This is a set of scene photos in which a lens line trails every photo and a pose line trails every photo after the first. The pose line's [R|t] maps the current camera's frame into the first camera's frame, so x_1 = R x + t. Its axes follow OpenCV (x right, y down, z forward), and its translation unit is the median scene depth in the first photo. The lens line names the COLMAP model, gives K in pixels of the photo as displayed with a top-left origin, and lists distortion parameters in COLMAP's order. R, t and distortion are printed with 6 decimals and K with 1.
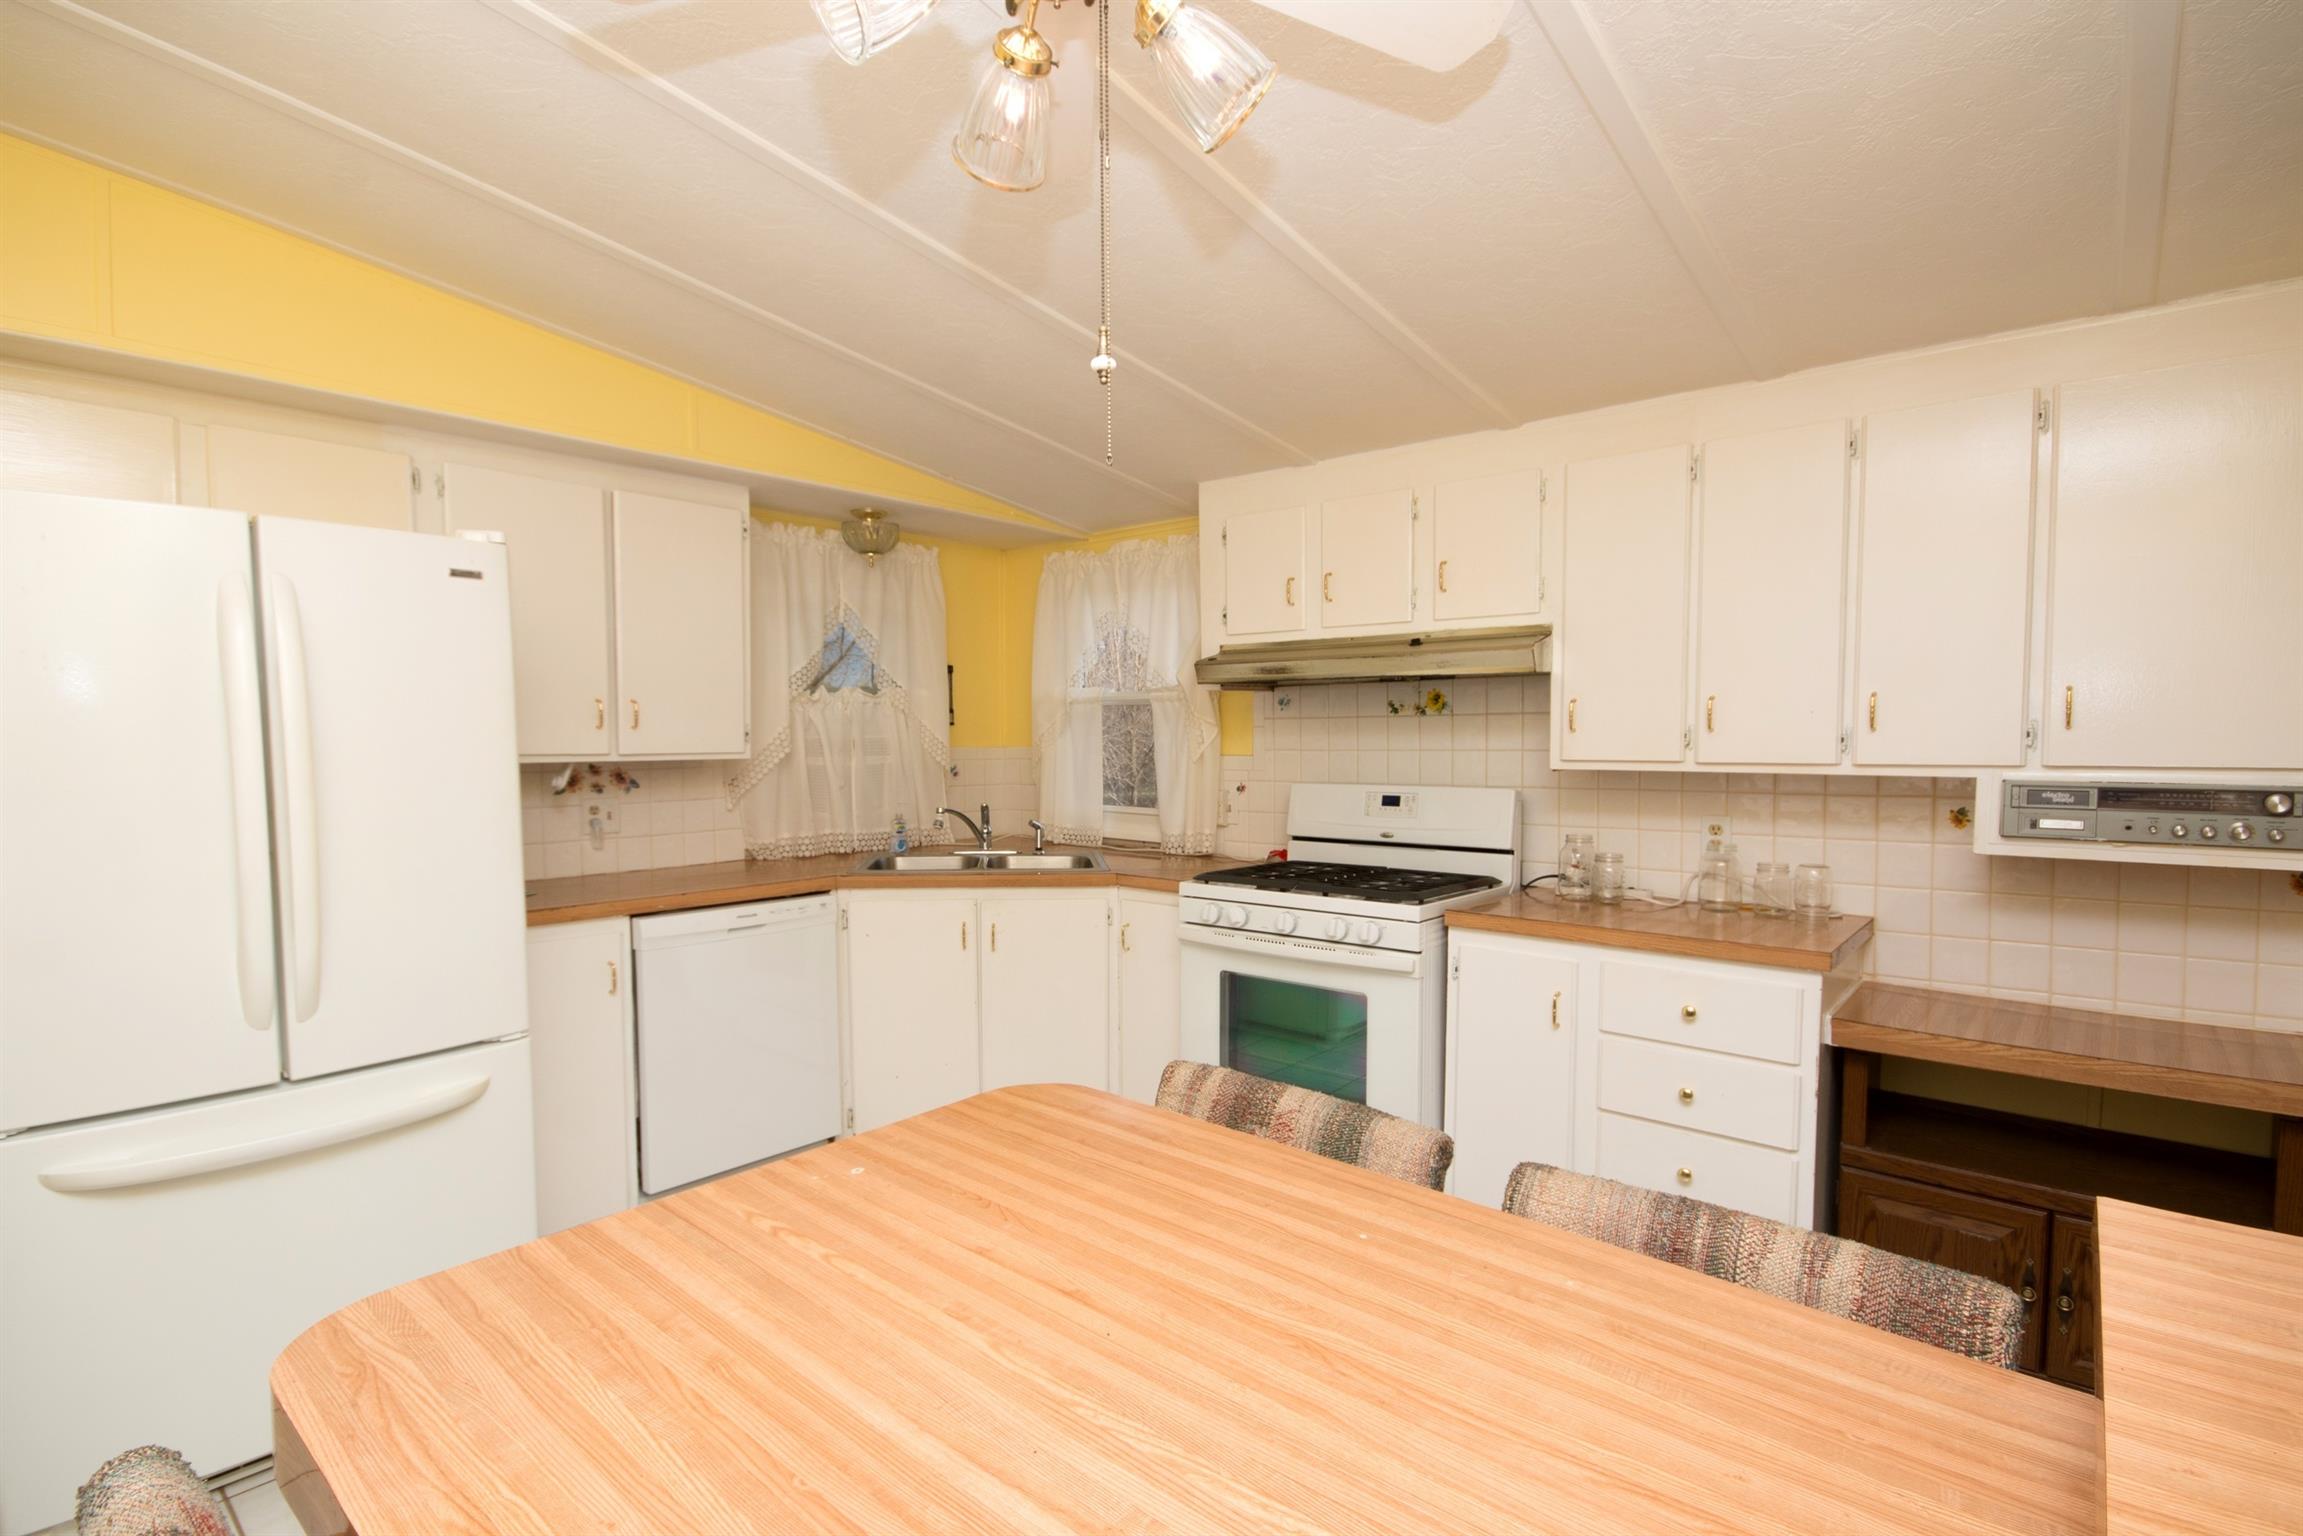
lens RADIAL K [[1084.0, 0, 1140.3], [0, 1084.0, 788.7], [0, 0, 1]] dist [-0.001652, -0.000626]
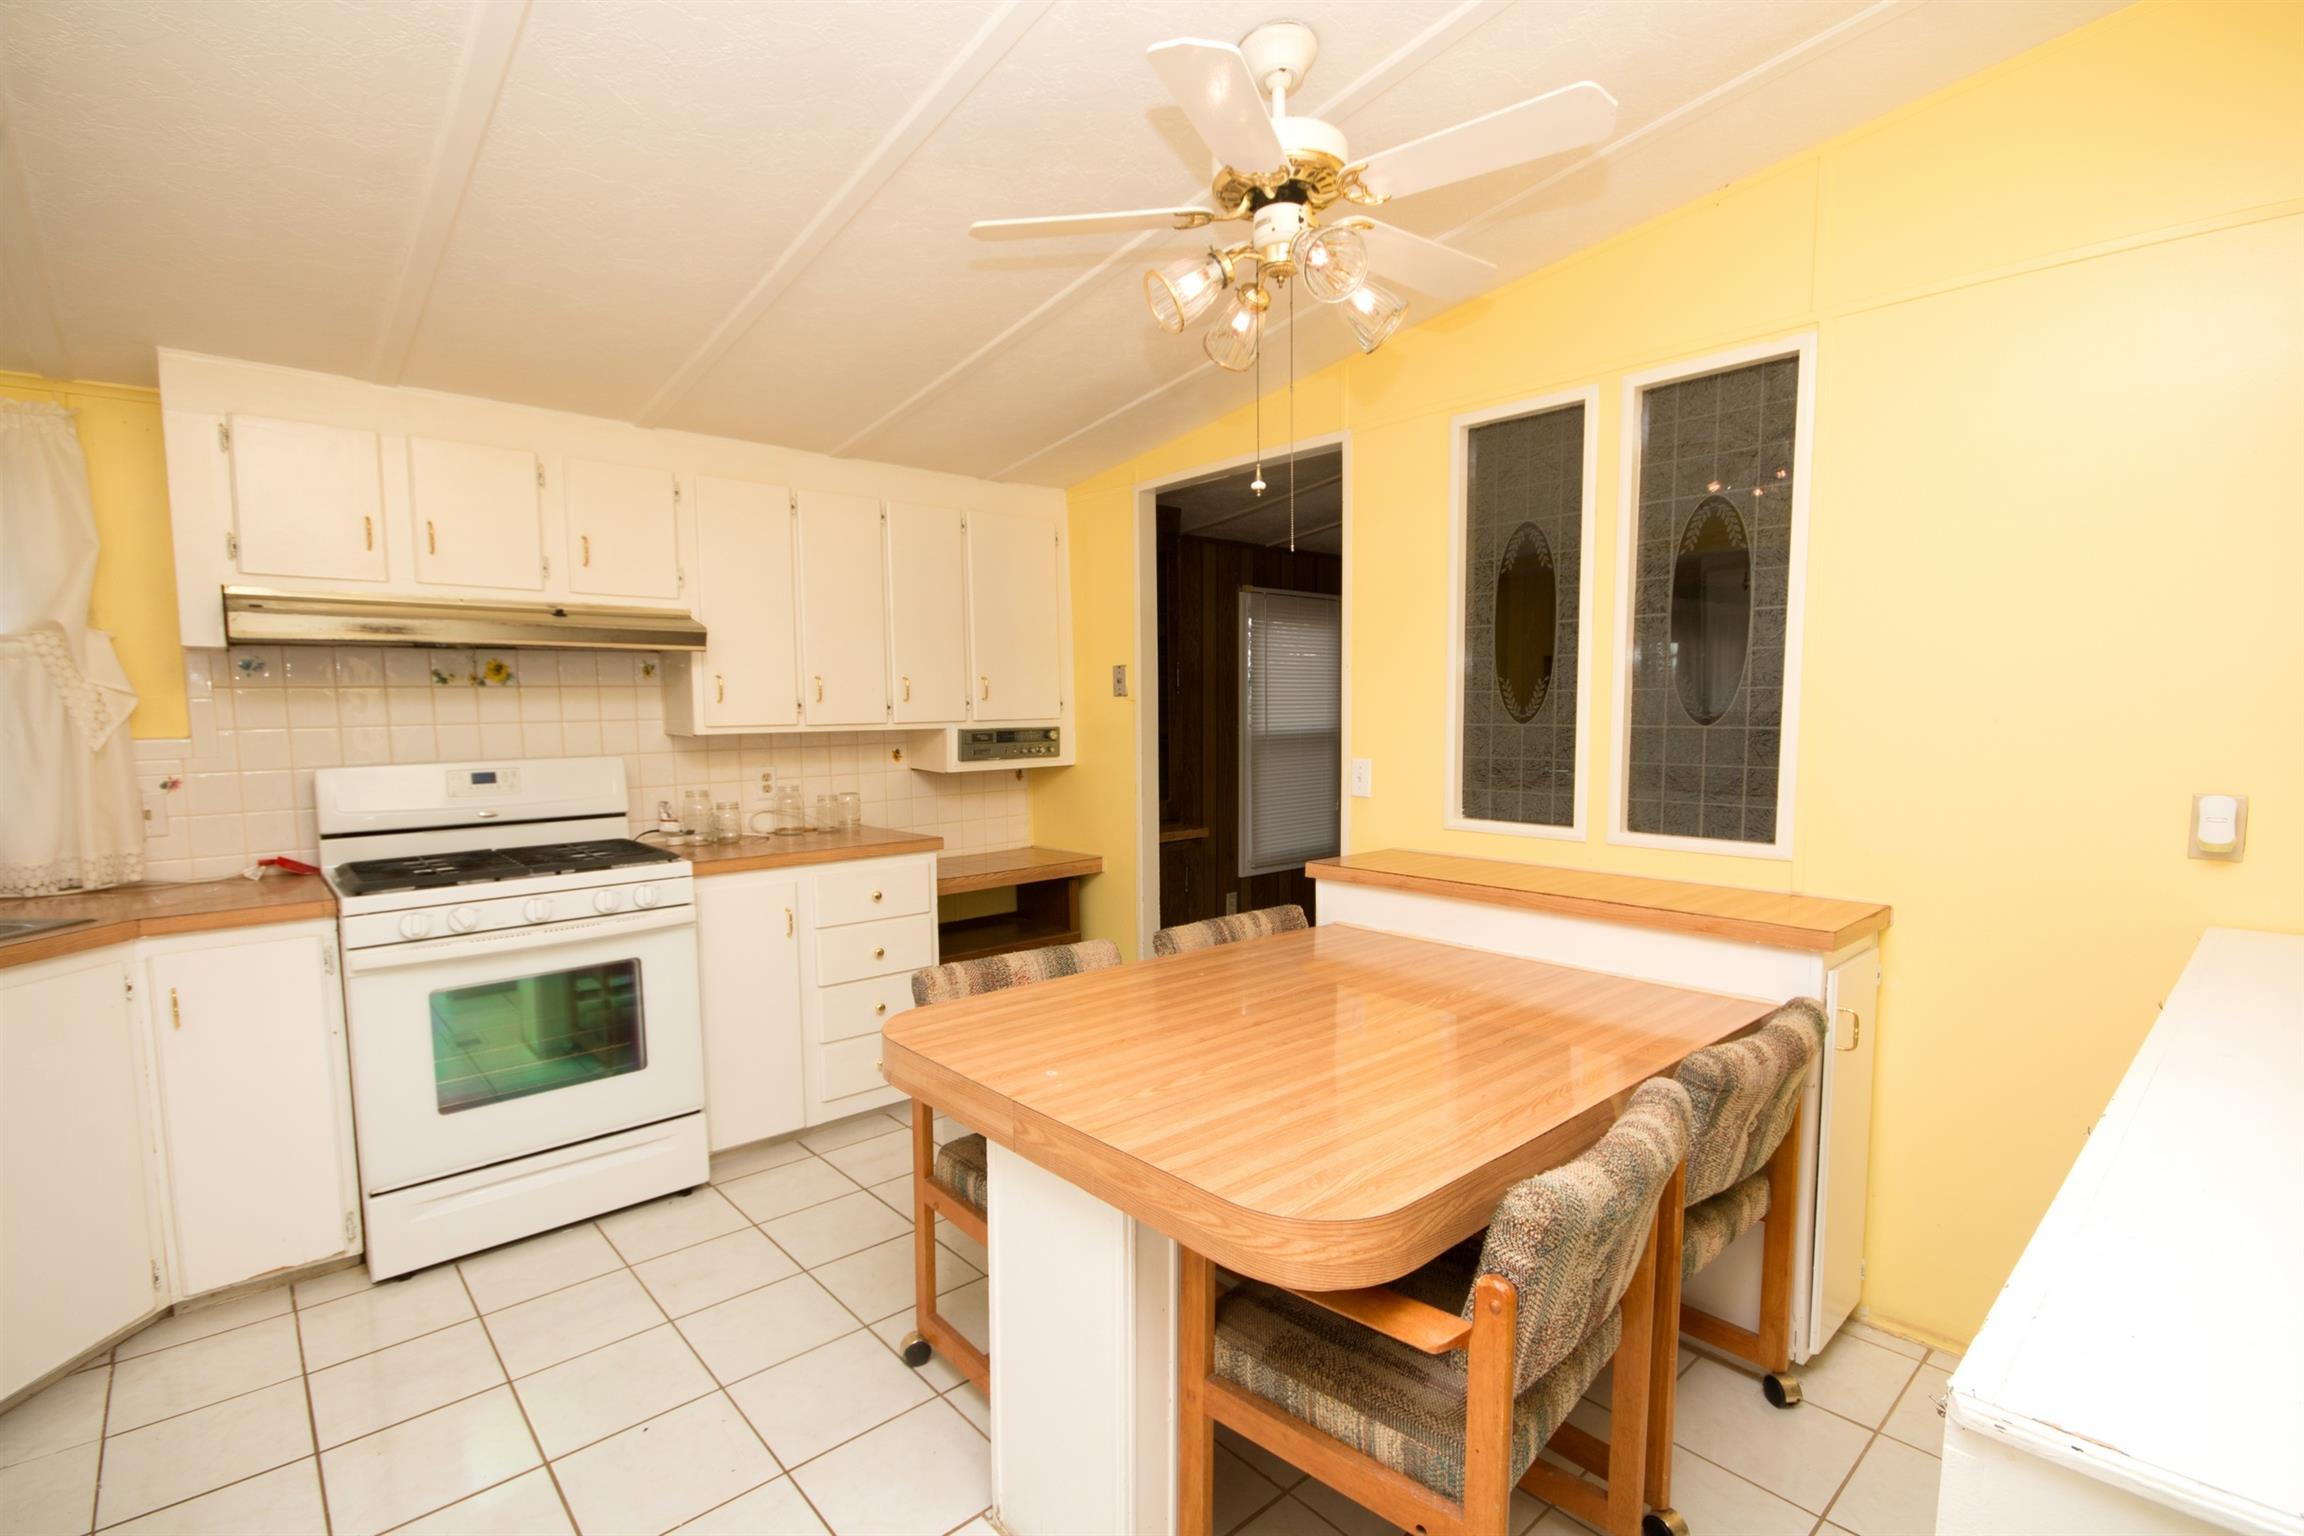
lens RADIAL K [[1062.9, 0, 1129.5], [0, 1062.9, 782.4], [0, 0, 1]] dist [-0.001060, -0.000257]
pose [[0.144288, -0.074007, 0.986764, -0.691670], [0.057222, 0.996155, 0.066344, -0.016273], [-0.987880, 0.046892, 0.147968, 0.372175]]
